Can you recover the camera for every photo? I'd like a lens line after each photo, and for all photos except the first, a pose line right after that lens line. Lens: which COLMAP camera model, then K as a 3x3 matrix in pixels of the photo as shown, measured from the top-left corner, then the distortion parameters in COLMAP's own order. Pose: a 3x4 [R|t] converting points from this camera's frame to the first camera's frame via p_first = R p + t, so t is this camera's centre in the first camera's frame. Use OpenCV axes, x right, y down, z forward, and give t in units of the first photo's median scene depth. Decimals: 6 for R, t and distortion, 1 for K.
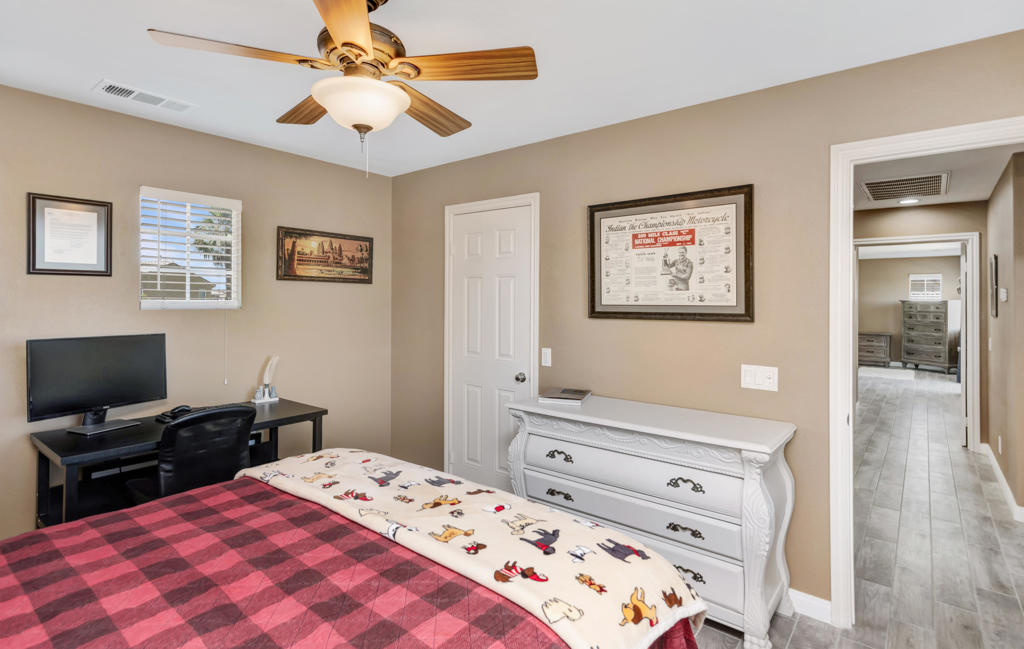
lens RADIAL K [[511.9, 0, 510.8], [0, 511.9, 298.3], [0, 0, 1]] dist [0.003605, 0.000585]
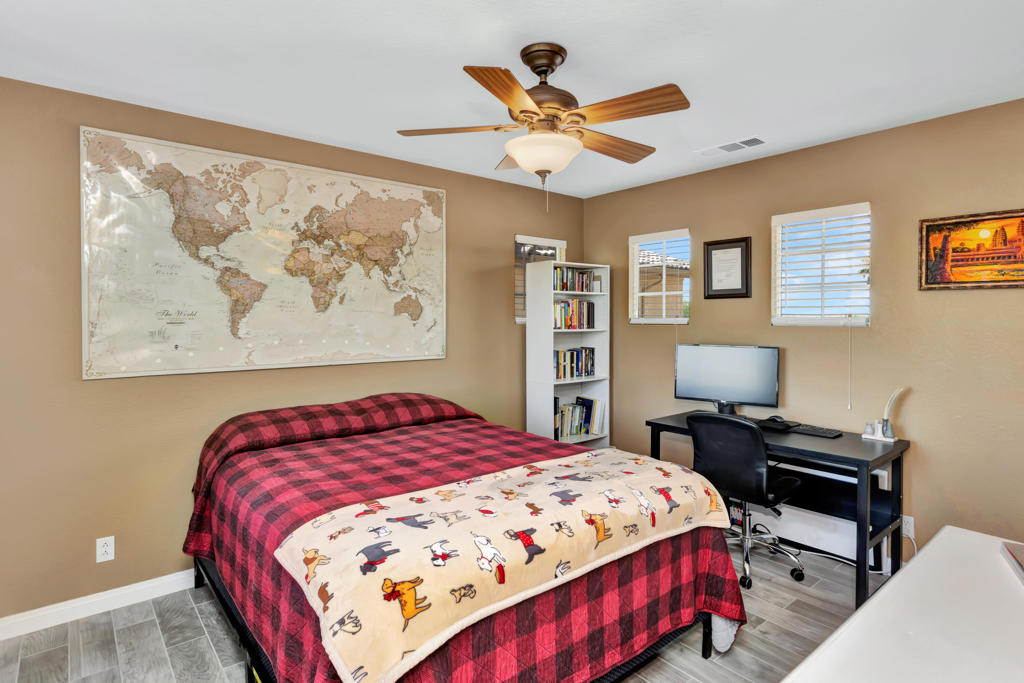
lens RADIAL K [[536.1, 0, 511.8], [0, 536.1, 323.4], [0, 0, 1]] dist [0.001239, 0.000186]
pose [[-0.201629, 0.003809, -0.979455, 1.155432], [0.004228, 0.999987, 0.003019, 0.022490], [0.979453, -0.003533, -0.201642, 1.408874]]
